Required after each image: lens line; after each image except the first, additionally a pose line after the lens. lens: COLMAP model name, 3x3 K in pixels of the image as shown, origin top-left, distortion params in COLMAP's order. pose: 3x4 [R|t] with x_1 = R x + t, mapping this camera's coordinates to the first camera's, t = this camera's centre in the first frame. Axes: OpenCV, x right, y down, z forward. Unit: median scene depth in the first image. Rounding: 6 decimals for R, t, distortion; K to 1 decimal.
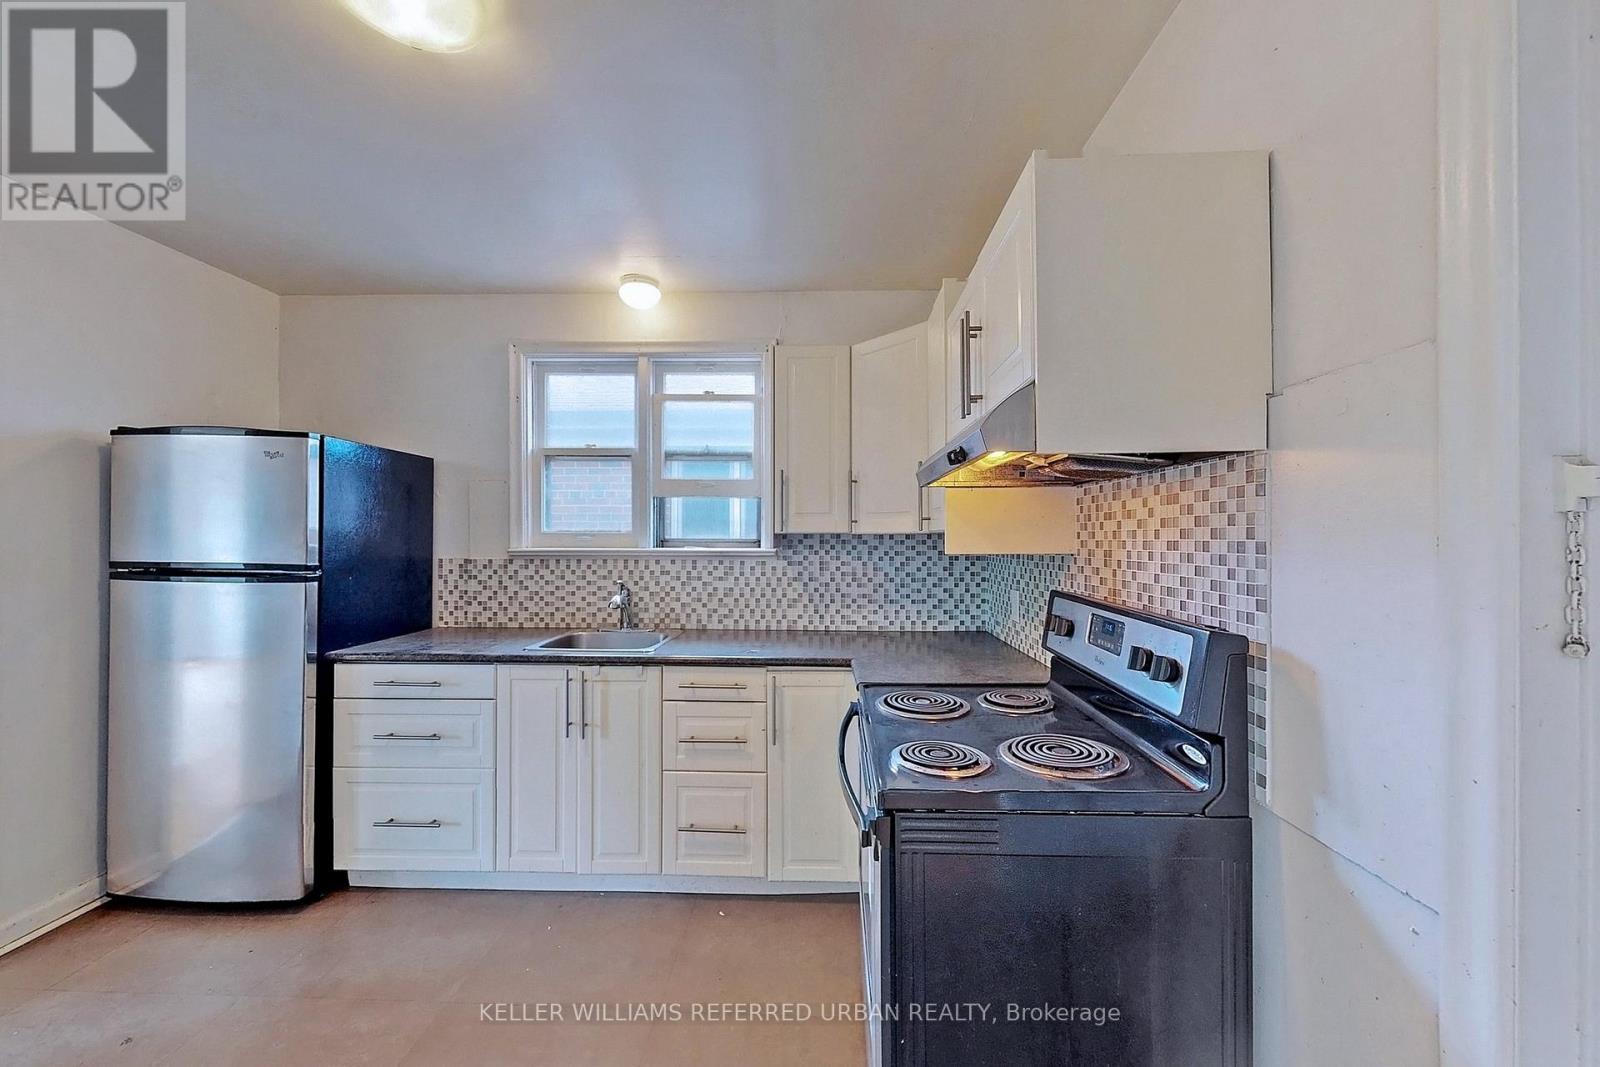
lens RADIAL K [[617.4, 0, 804.8], [0, 617.4, 535.9], [0, 0, 1]] dist [0.002278, -0.000326]
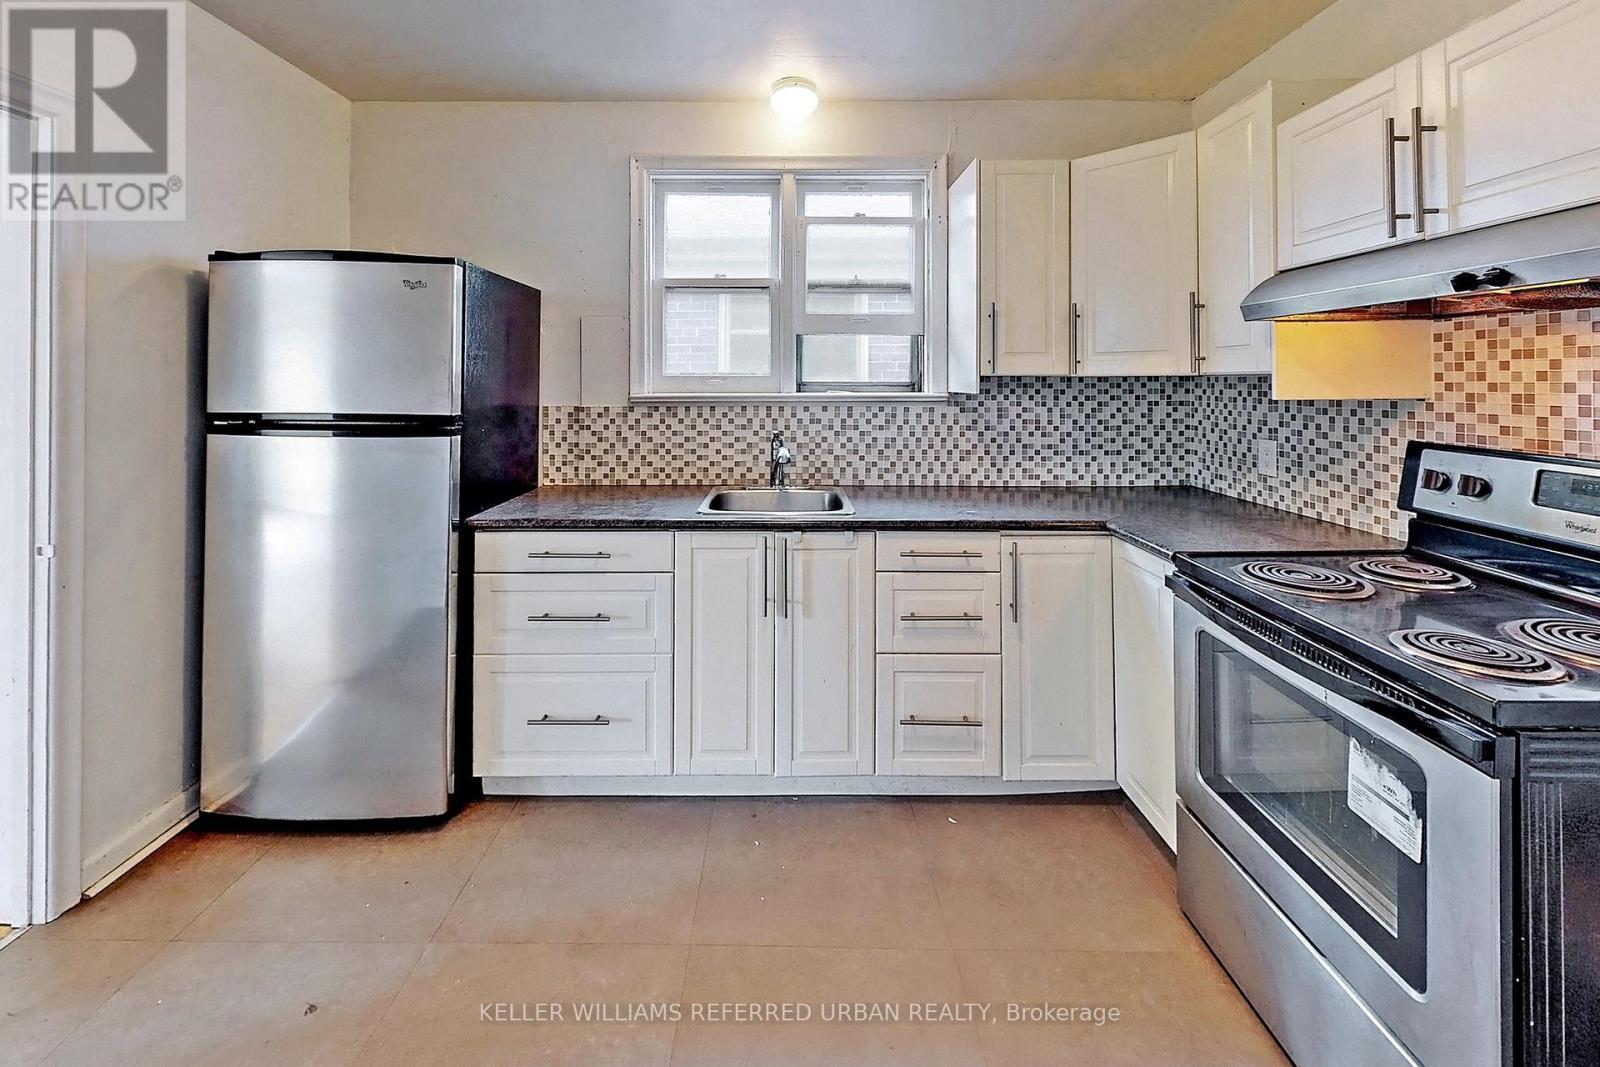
lens RADIAL K [[668.3, 0, 788.4], [0, 668.3, 372.6], [0, 0, 1]] dist [0.000042, 0.000762]
pose [[0.999492, -0.003323, 0.031698, -0.310584], [0.003576, 0.999962, -0.007933, -0.001595], [-0.031670, 0.008042, 0.999466, 0.062130]]
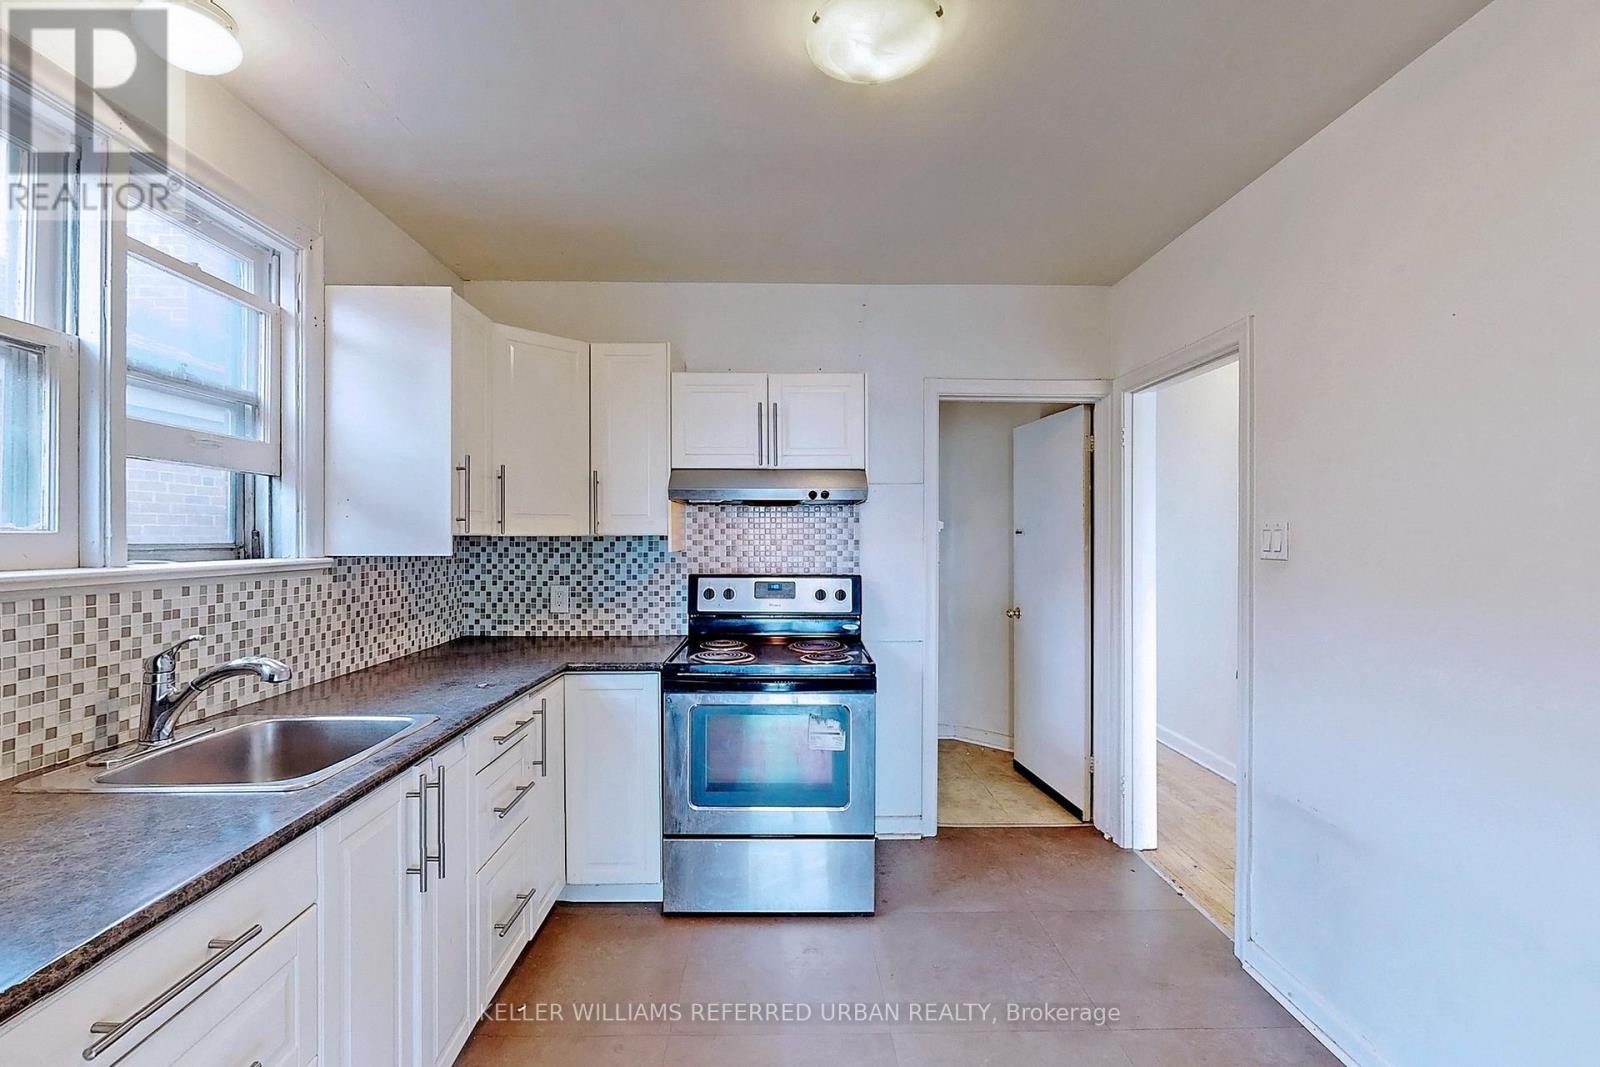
lens RADIAL K [[748.9, 0, 789.3], [0, 748.9, 539.2], [0, 0, 1]] dist [0.001933, 0.001093]
pose [[-0.084919, -0.006930, 0.996364, -0.909858], [-0.002746, 0.999974, 0.006721, -0.005775], [-0.996384, -0.002165, -0.084936, 0.594326]]
